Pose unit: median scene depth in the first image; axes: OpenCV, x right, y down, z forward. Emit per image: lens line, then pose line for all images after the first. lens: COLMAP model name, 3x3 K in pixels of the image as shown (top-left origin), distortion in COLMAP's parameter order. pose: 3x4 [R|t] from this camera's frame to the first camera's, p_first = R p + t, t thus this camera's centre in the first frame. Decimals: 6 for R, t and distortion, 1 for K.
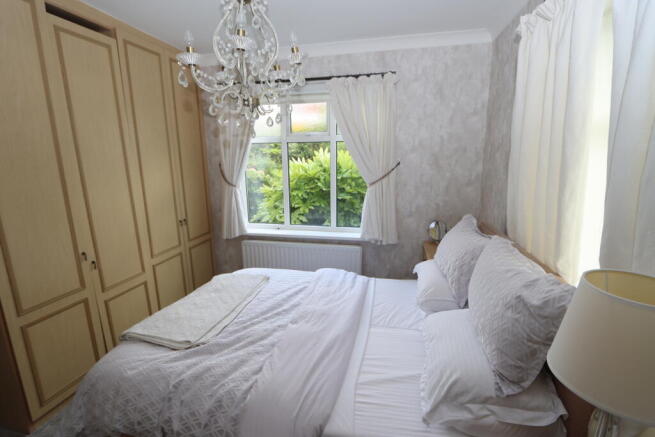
lens RADIAL K [[309.6, 0, 327.5], [0, 309.6, 218.5], [0, 0, 1]] dist [-0.015583, 0.000965]
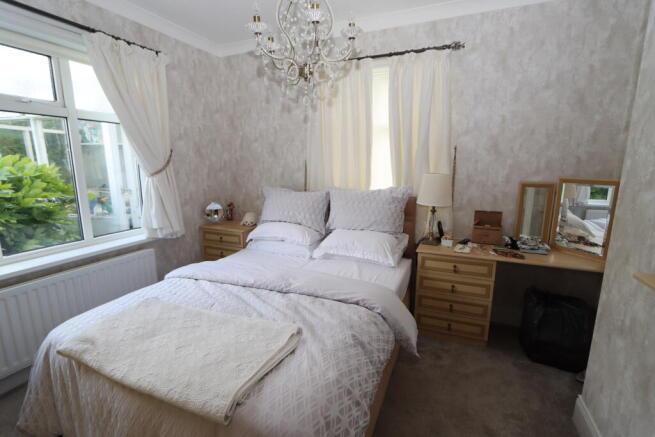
lens RADIAL K [[309.6, 0, 327.5], [0, 309.6, 218.5], [0, 0, 1]] dist [-0.015583, 0.000965]
pose [[0.186005, -0.163554, 0.968841, -0.693491], [0.206573, 0.970519, 0.124178, 0.008113], [-0.960588, 0.177038, 0.214307, 0.397587]]
